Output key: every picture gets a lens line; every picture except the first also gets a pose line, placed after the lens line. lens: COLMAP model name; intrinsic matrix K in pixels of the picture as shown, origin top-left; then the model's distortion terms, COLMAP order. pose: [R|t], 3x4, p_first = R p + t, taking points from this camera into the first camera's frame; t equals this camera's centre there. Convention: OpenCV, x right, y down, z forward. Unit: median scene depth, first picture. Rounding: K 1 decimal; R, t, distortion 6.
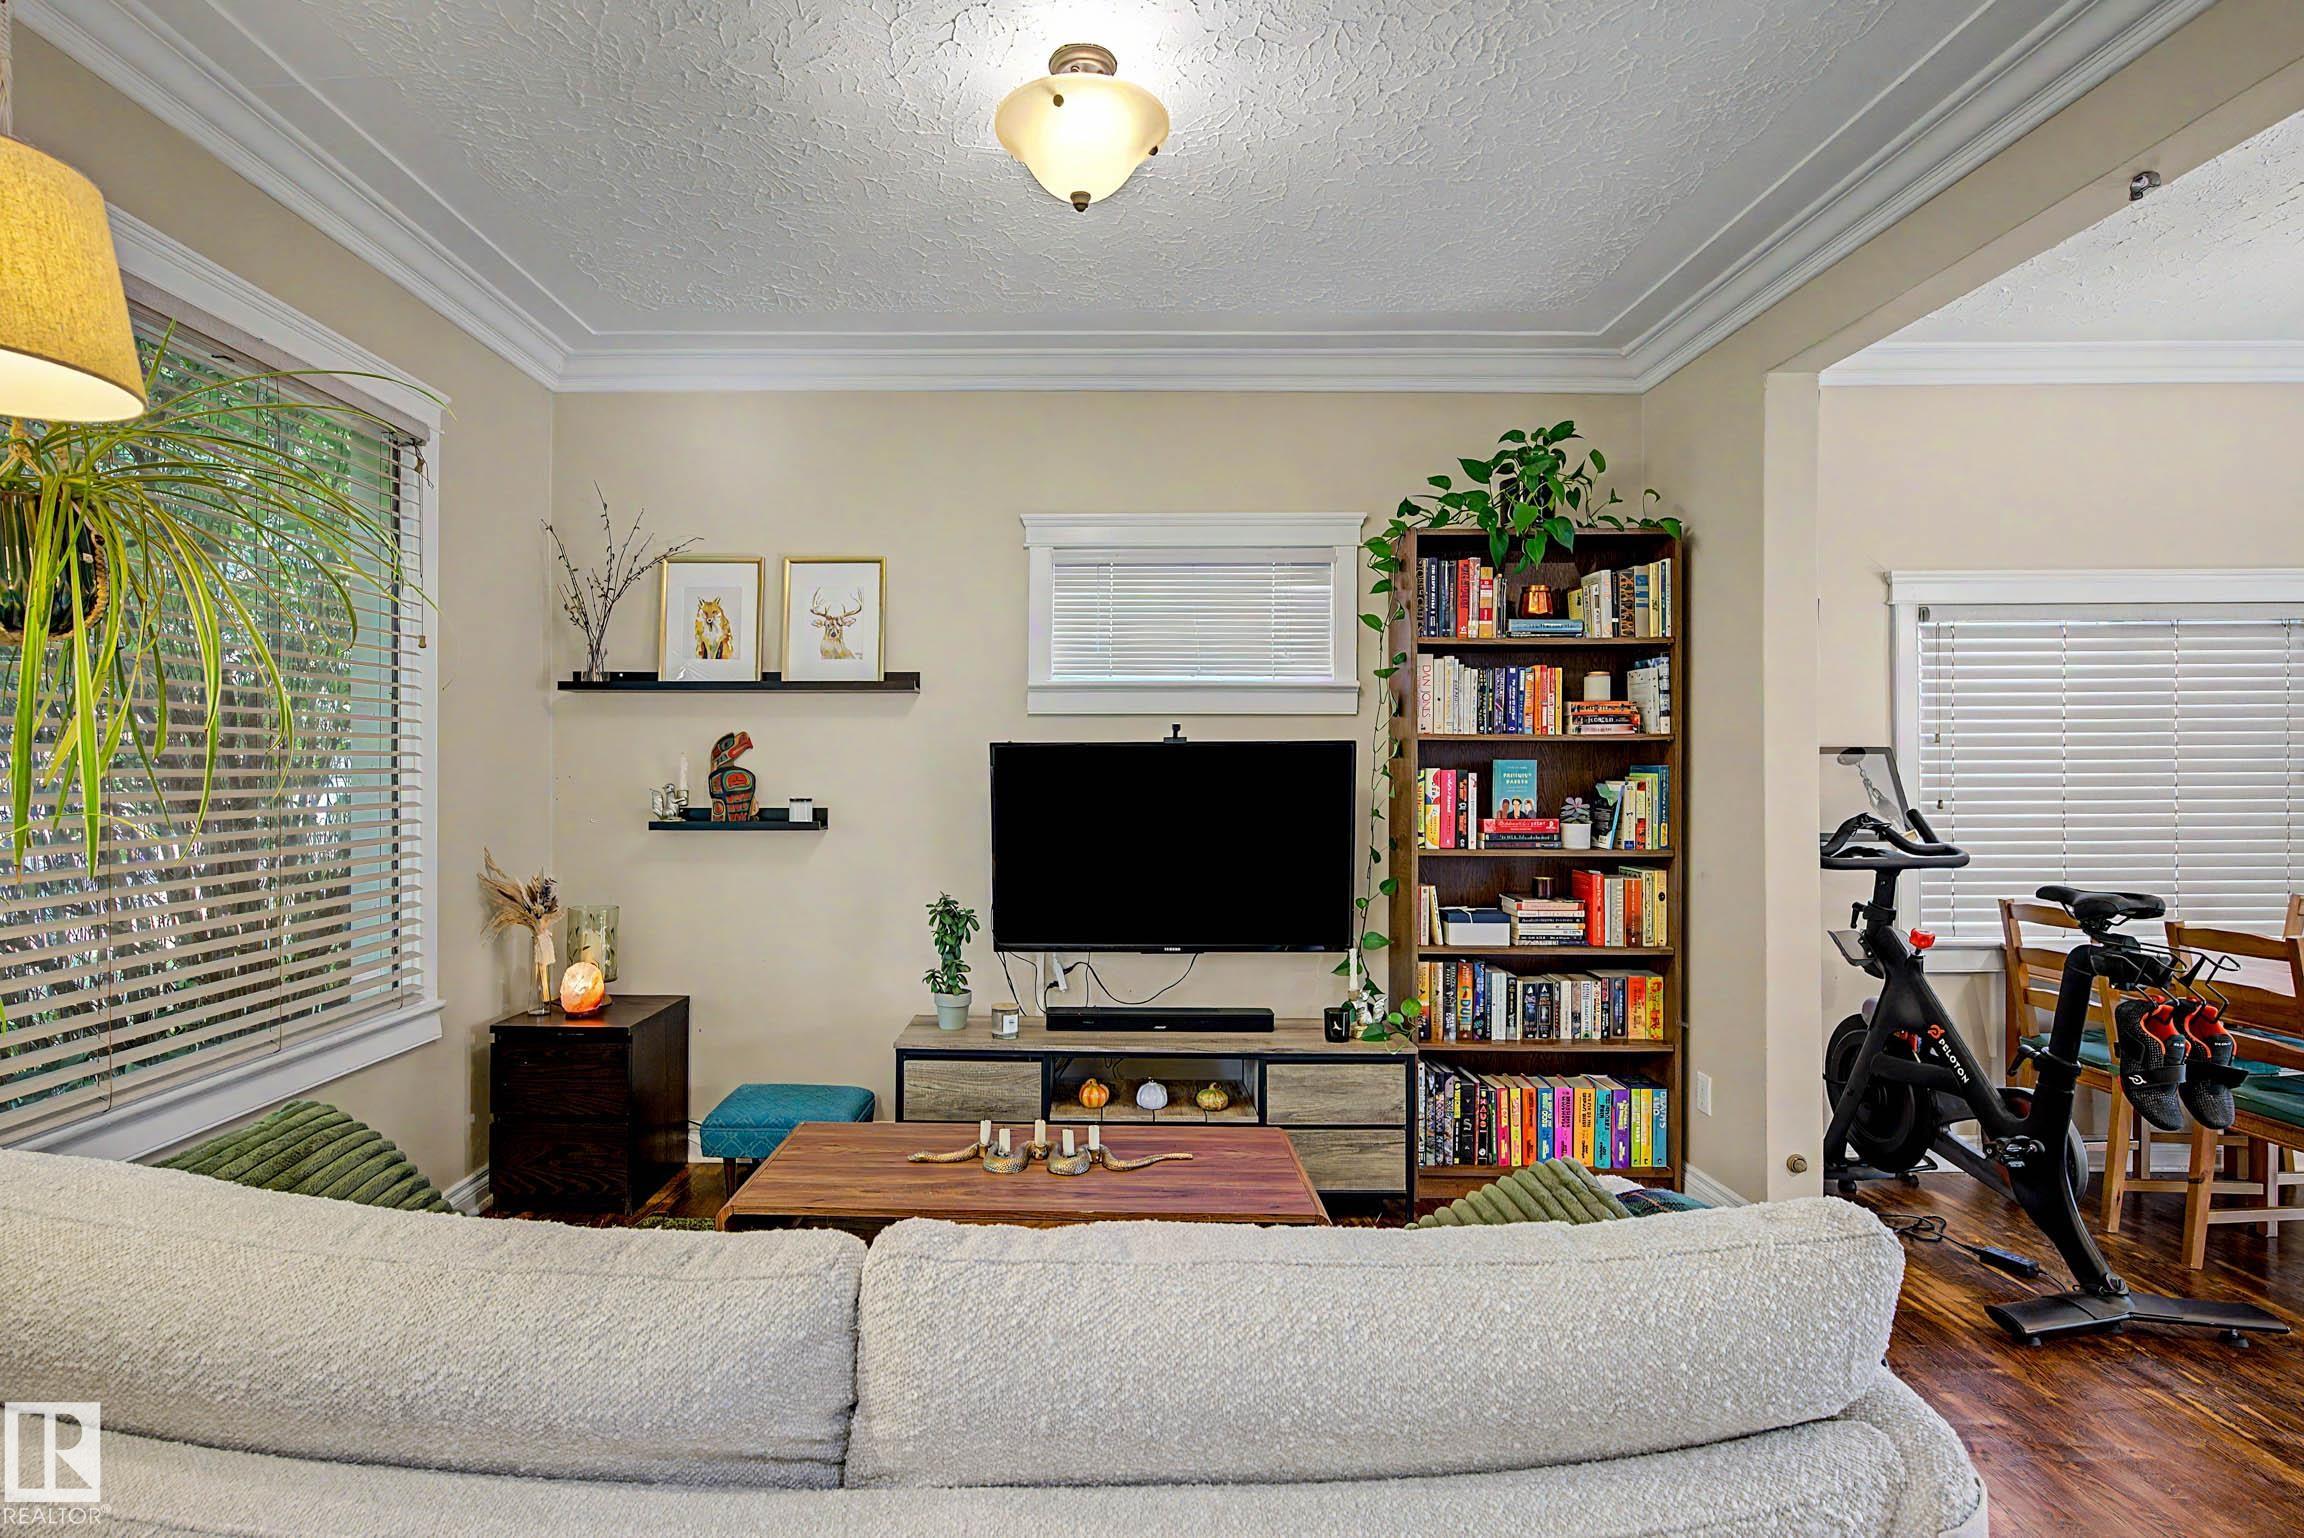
lens RADIAL K [[1121.4, 0, 1102.6], [0, 1121.4, 775.0], [0, 0, 1]] dist [-0.008187, 0.004506]
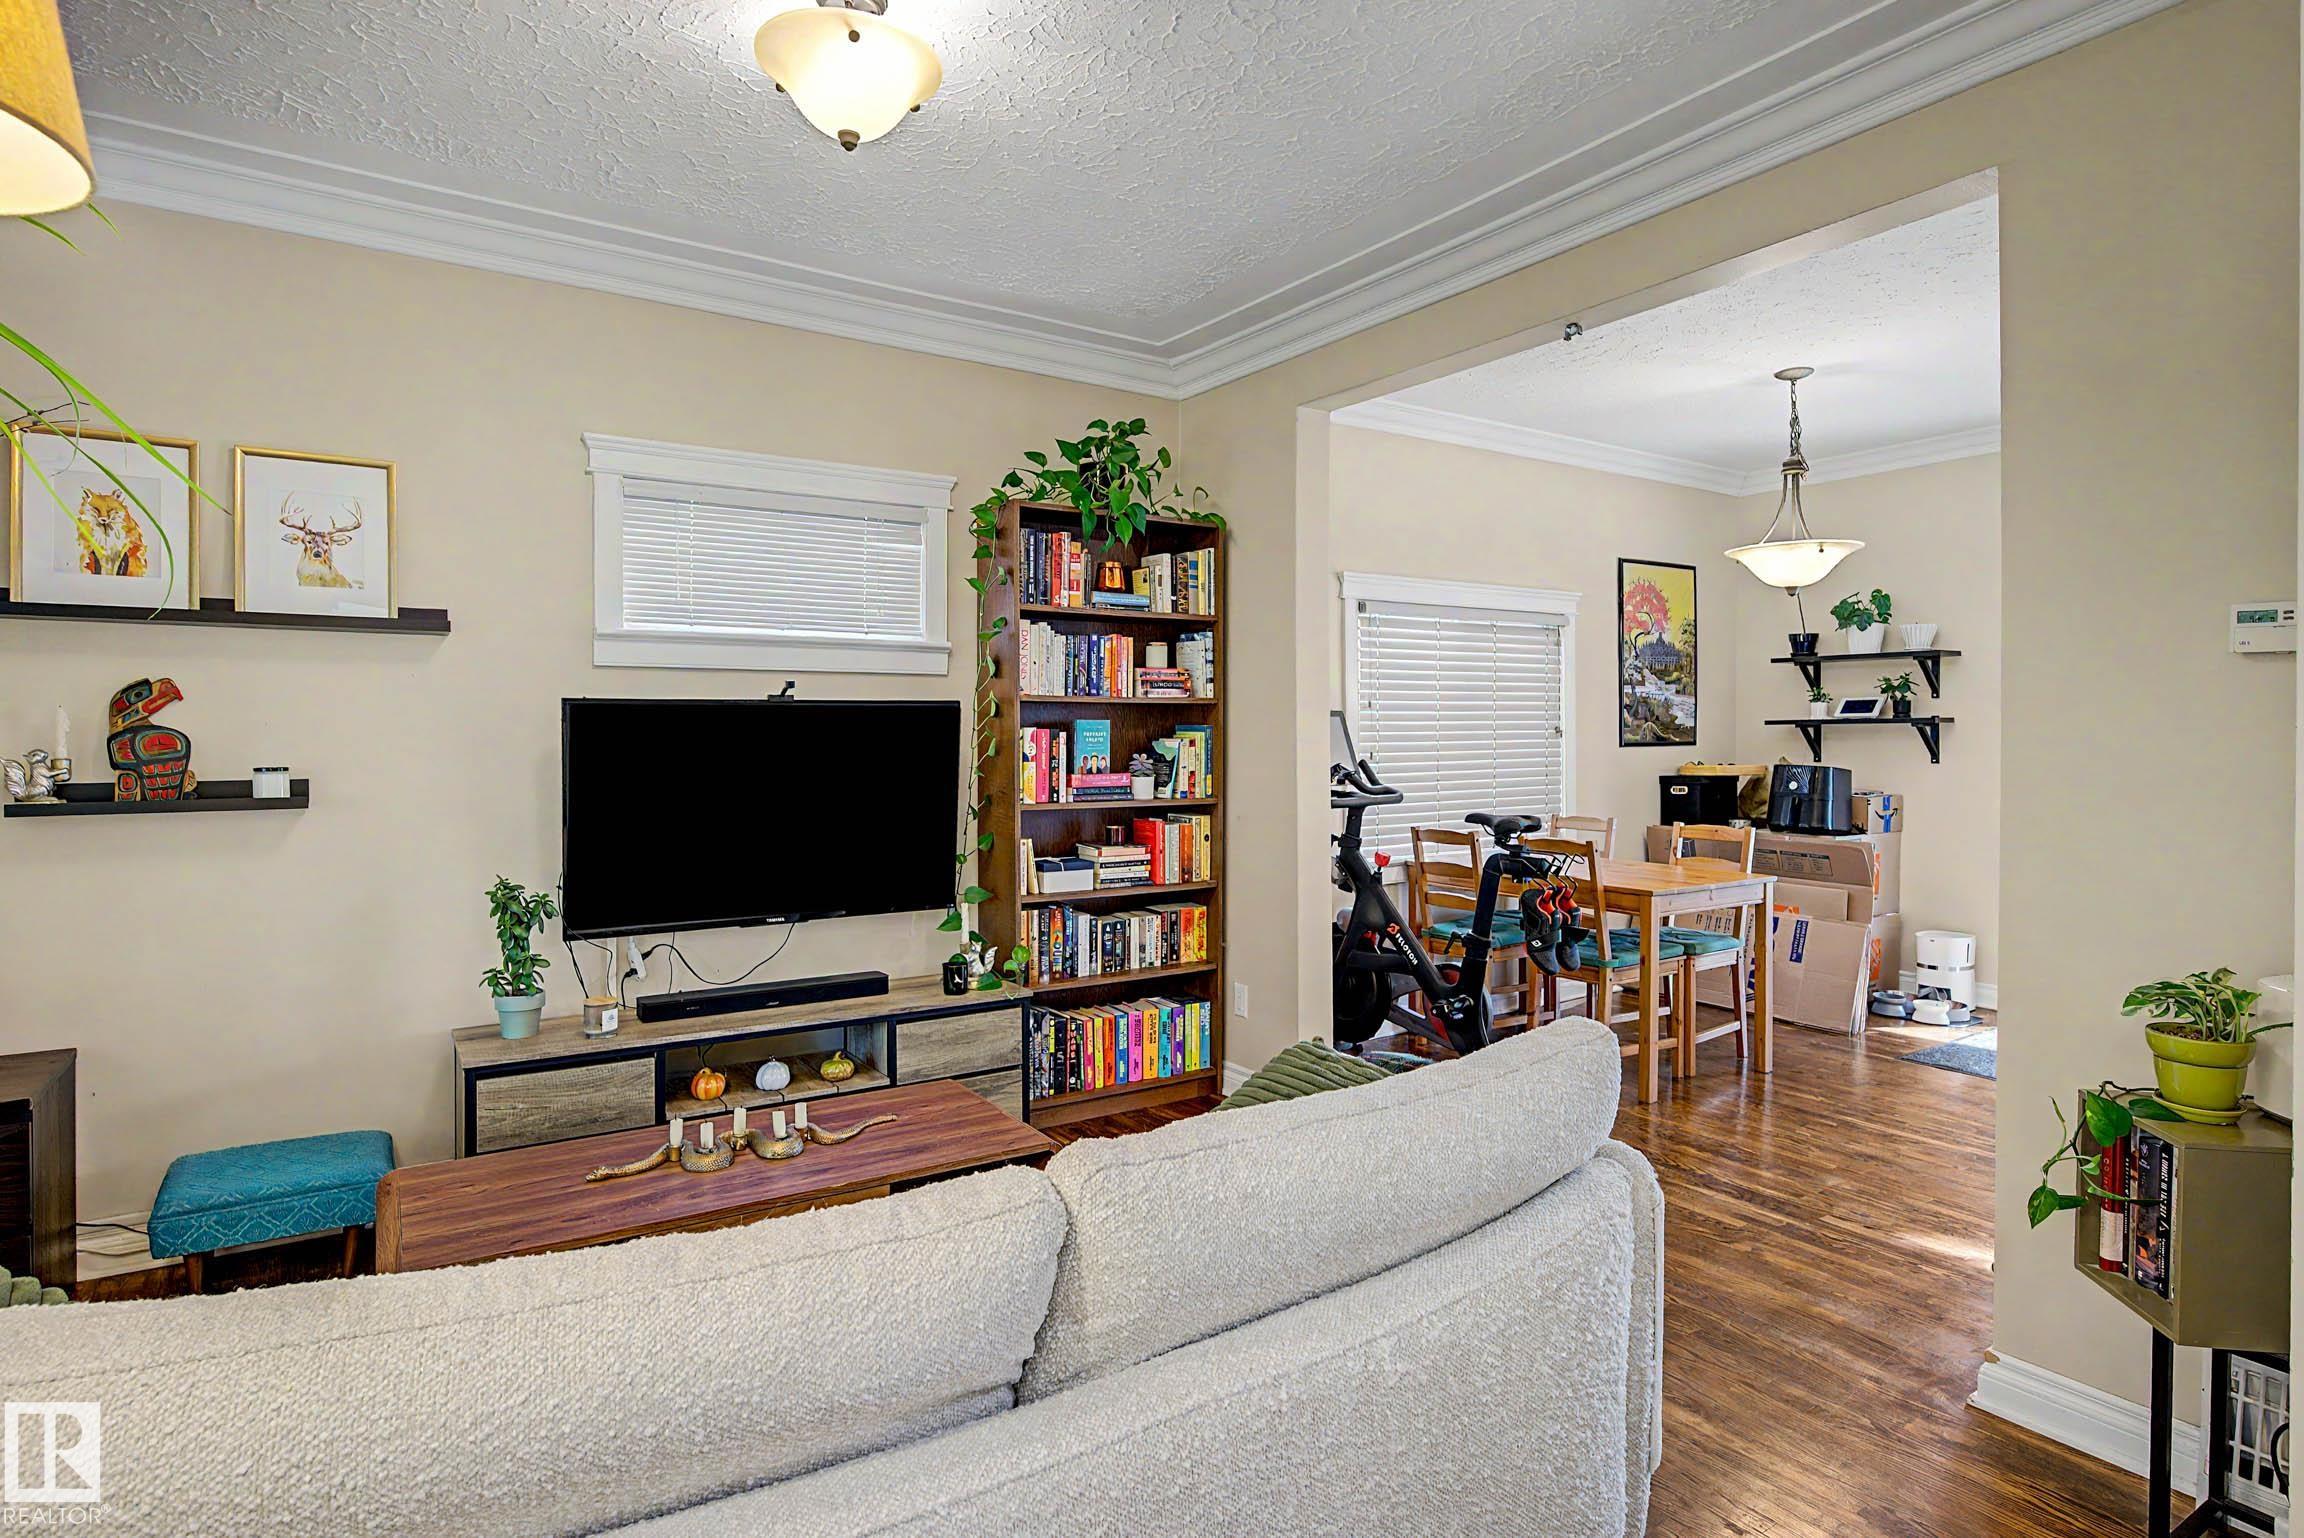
lens RADIAL K [[1188.5, 0, 1148.6], [0, 1188.5, 747.6], [0, 0, 1]] dist [0.002088, 0.008618]
pose [[0.835832, -0.009075, 0.548911, -0.229964], [0.003275, 0.999928, 0.011545, 0.000161], [-0.548976, -0.007853, 0.835801, -0.003476]]
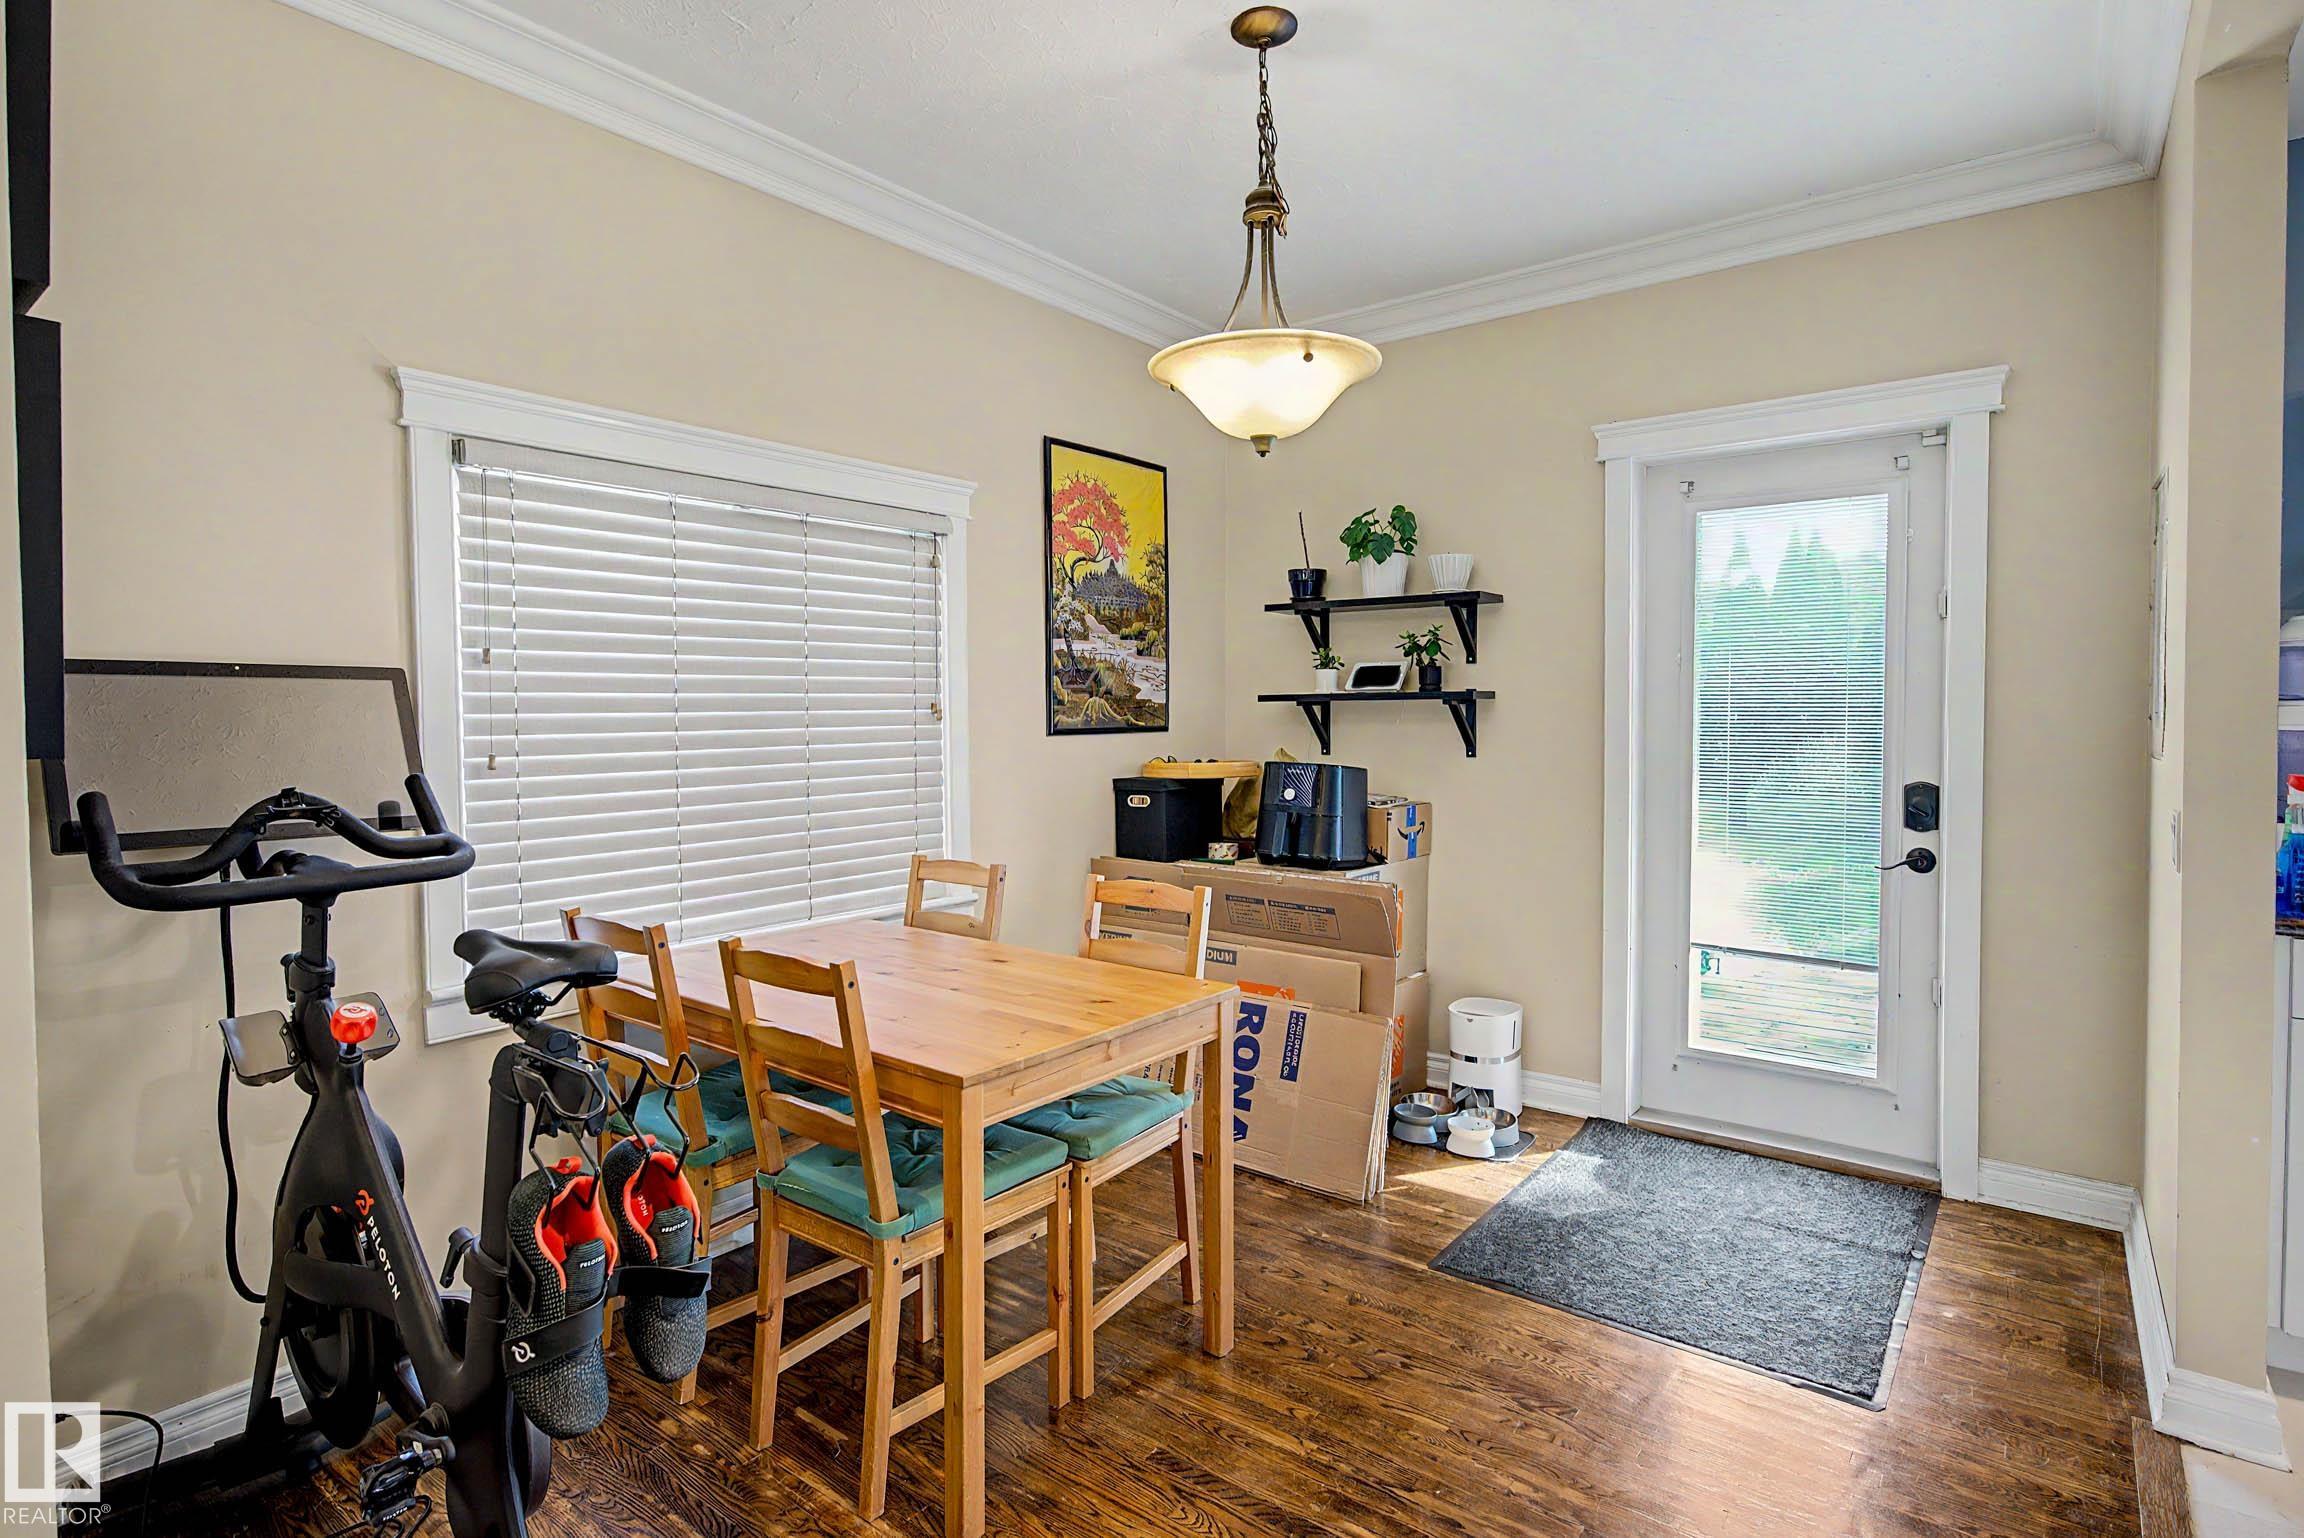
lens RADIAL K [[1165.5, 0, 1125.7], [0, 1165.5, 740.4], [0, 0, 1]] dist [-0.020772, 0.002979]
pose [[0.616831, -0.022263, 0.786781, 0.488765], [0.003757, 0.999672, 0.025342, -0.001088], [-0.787087, -0.012676, 0.616712, 0.344321]]
